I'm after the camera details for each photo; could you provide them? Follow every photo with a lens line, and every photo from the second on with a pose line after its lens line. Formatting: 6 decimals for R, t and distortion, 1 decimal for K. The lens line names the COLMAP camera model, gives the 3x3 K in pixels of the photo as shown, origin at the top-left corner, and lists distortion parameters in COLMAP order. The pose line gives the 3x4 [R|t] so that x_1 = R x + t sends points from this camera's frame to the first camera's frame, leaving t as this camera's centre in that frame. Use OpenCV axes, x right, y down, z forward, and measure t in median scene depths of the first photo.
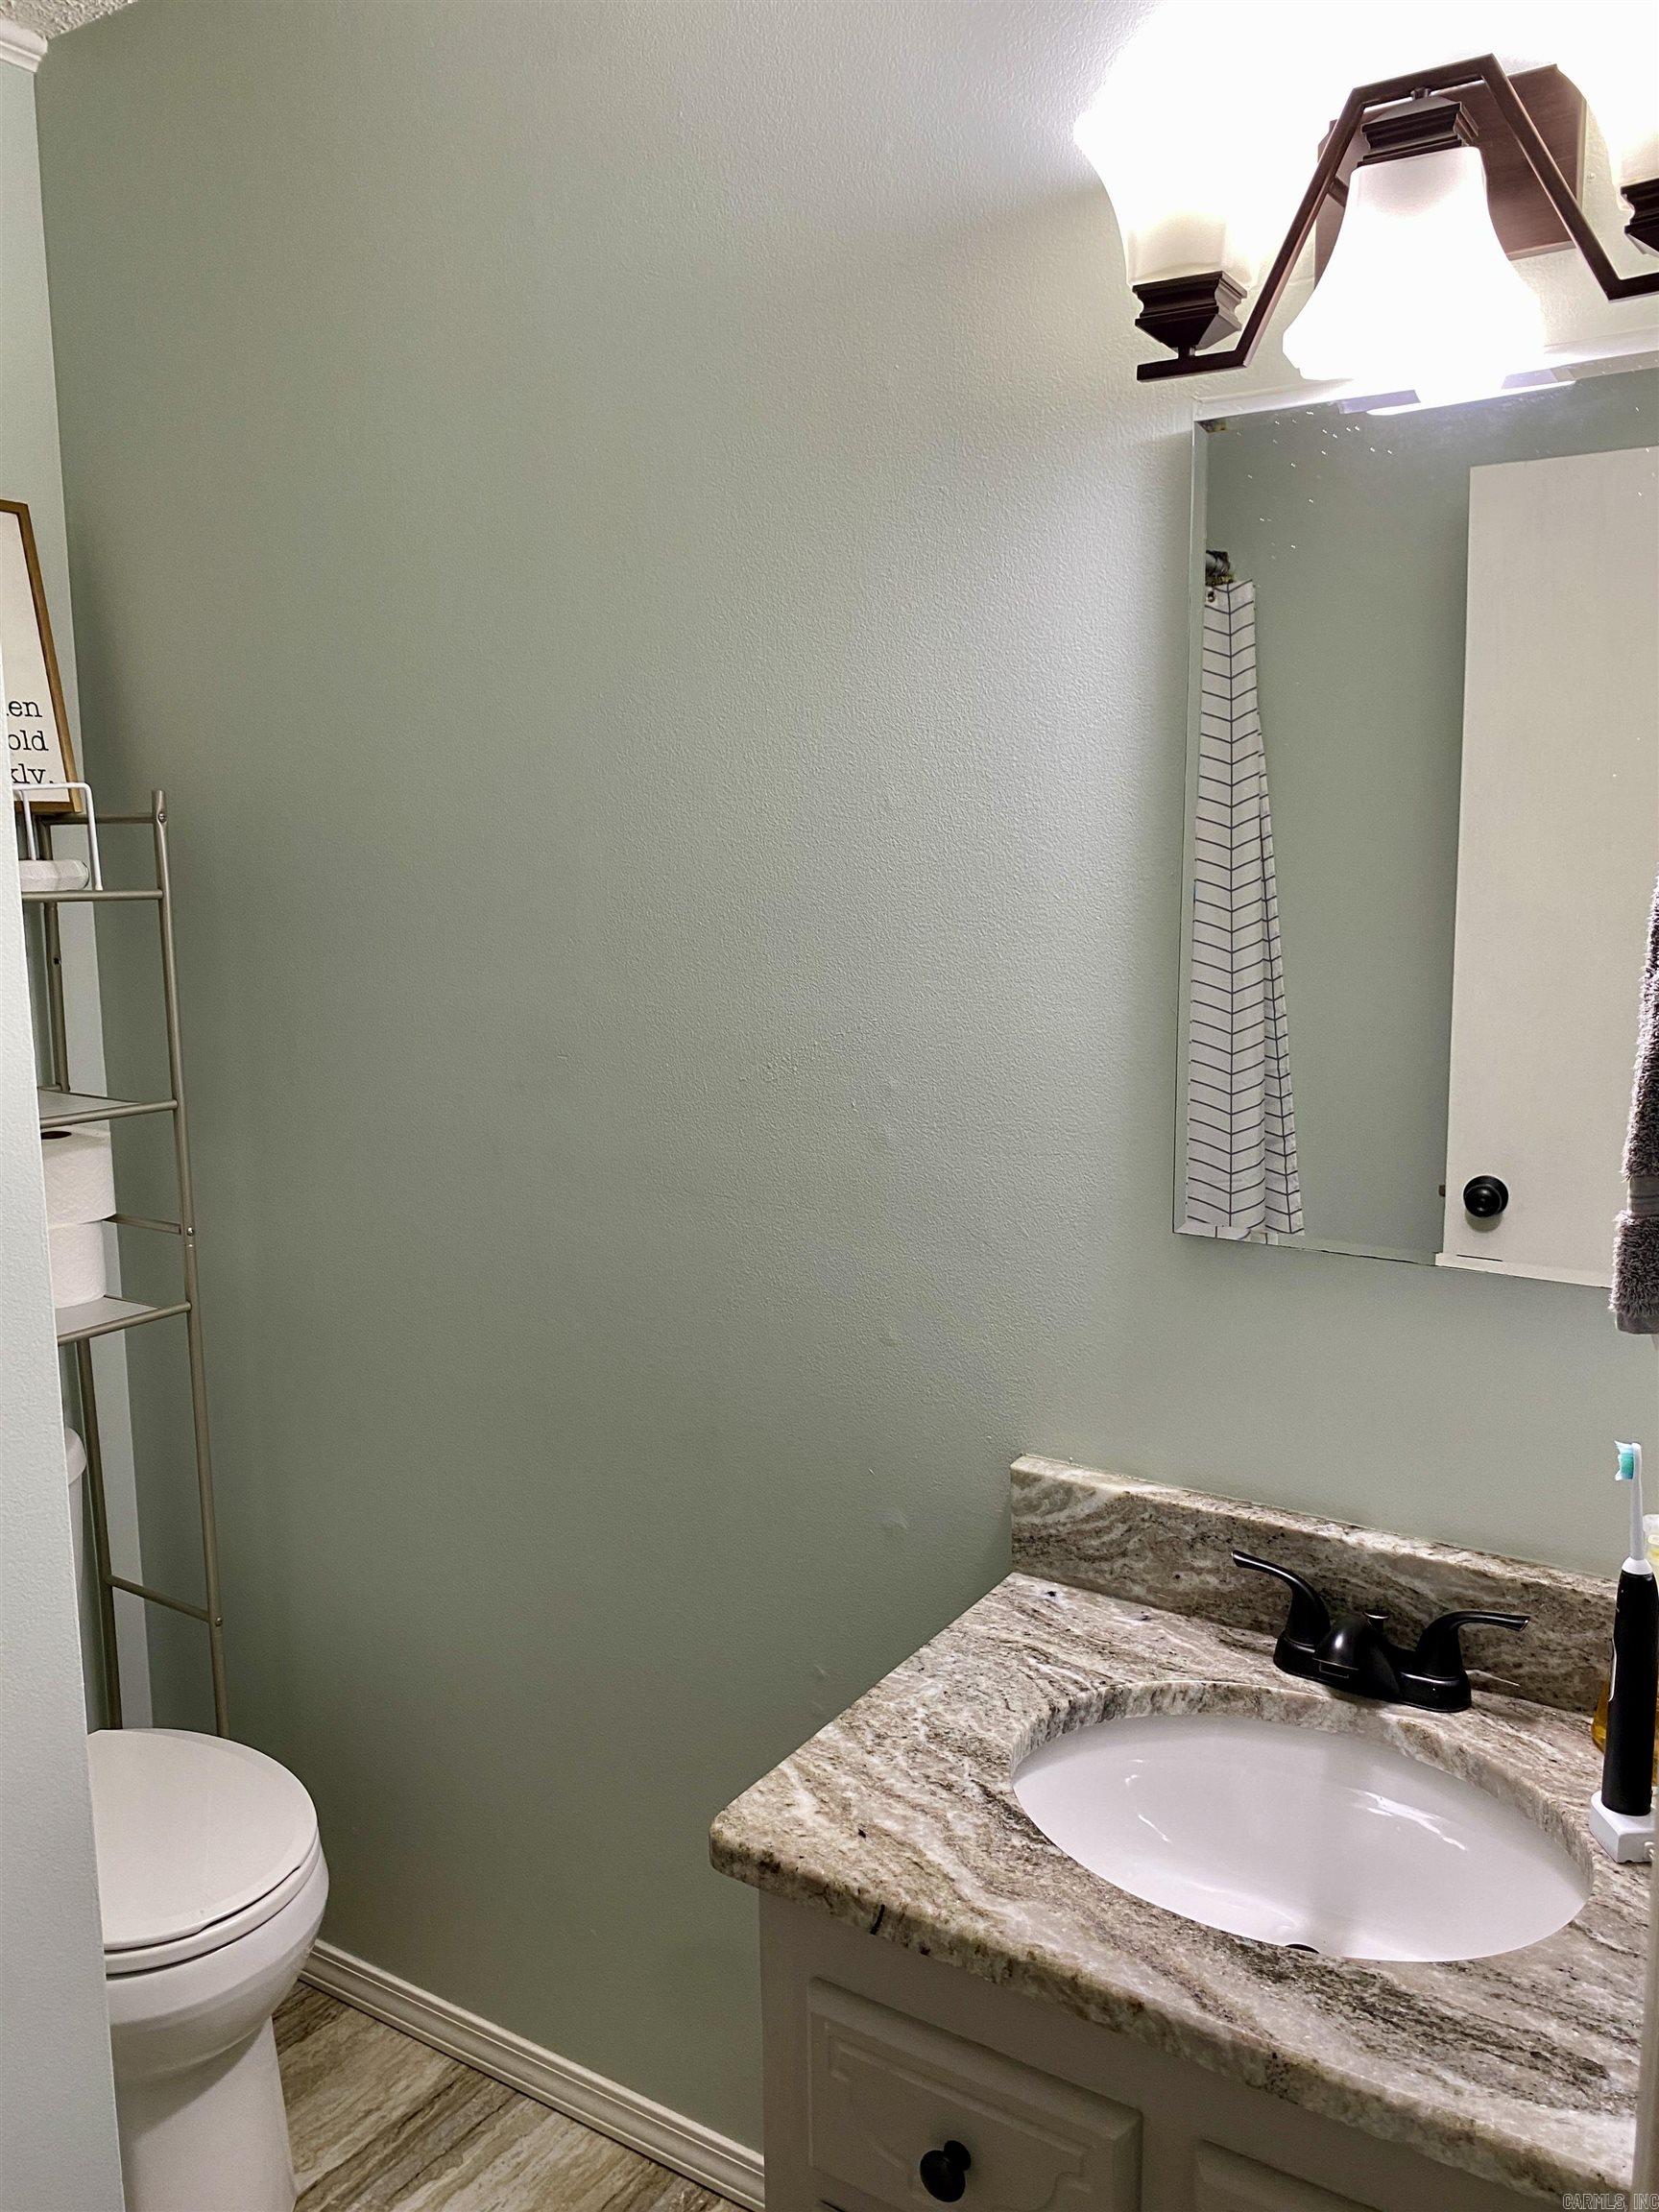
lens RADIAL K [[1683.8, 0, 831.1], [0, 1683.8, 1101.8], [0, 0, 1]] dist [0.050123, -0.069917]
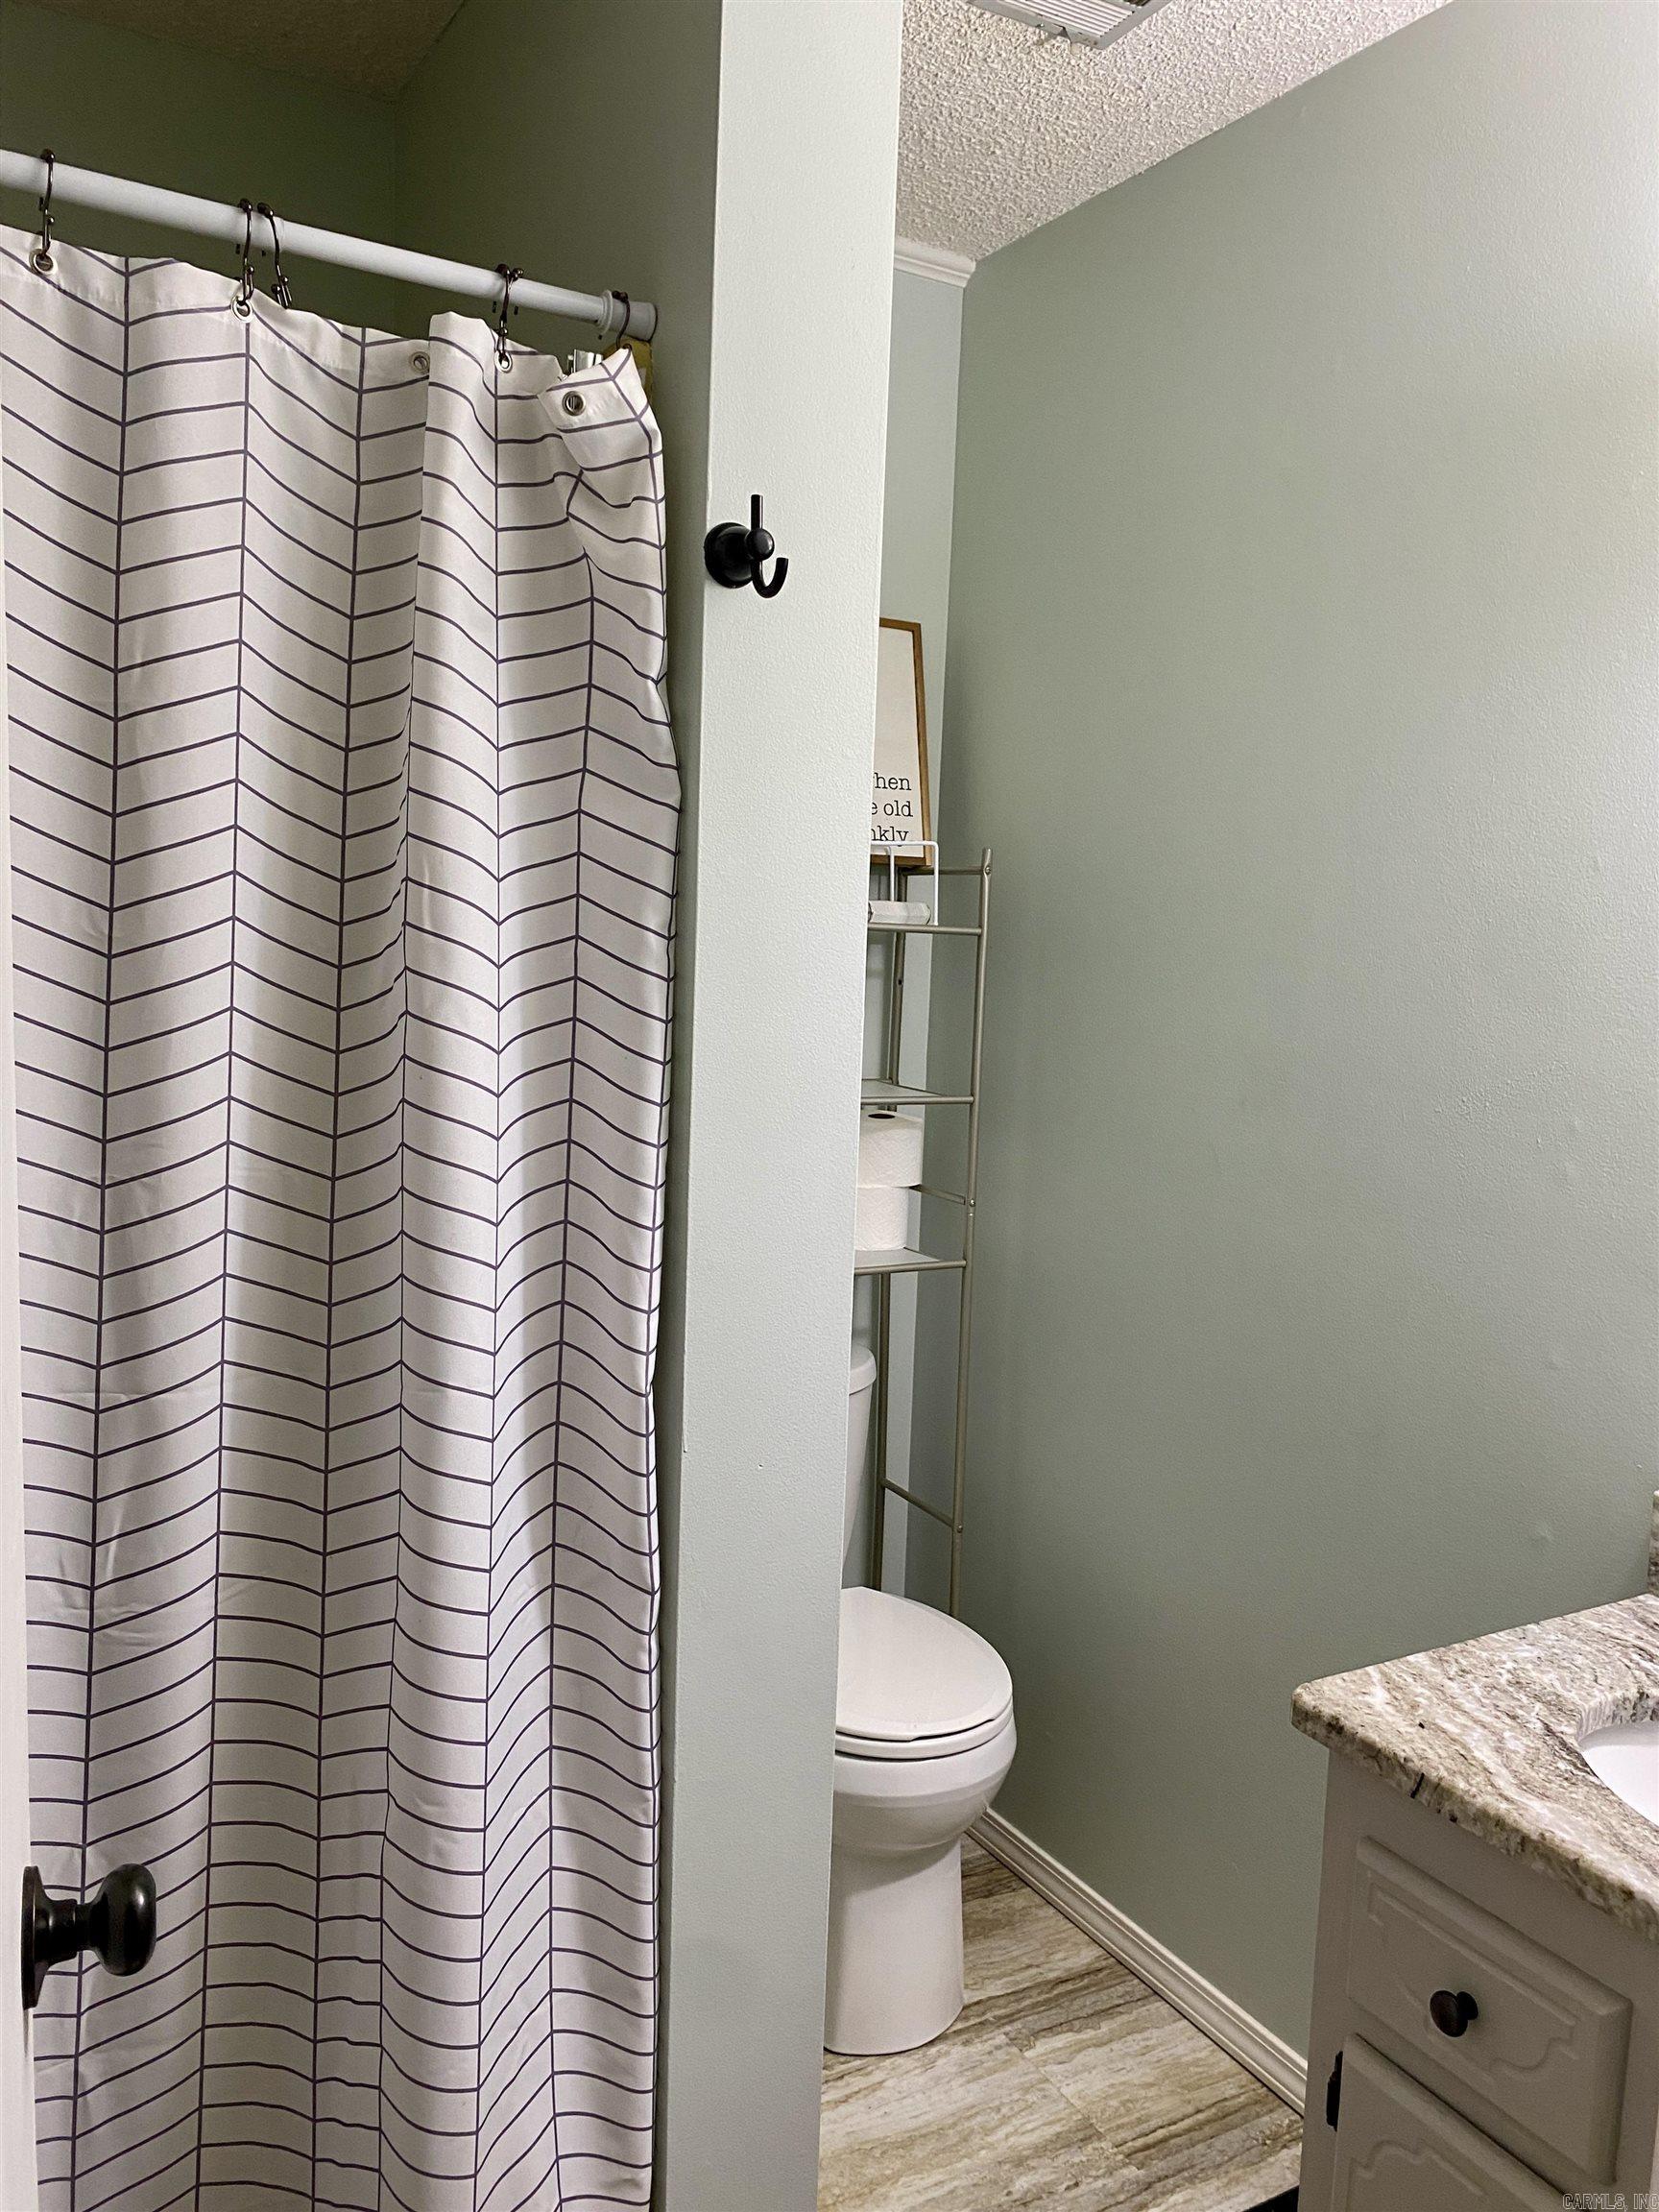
lens RADIAL K [[1683.8, 0, 825.4], [0, 1683.8, 1104.9], [0, 0, 1]] dist [0.050123, -0.069917]
pose [[0.882747, 0.091795, -0.460795, 0.096916], [-0.114136, 0.993248, -0.020787, 0.047758], [0.455775, 0.070943, 0.887263, -0.161309]]
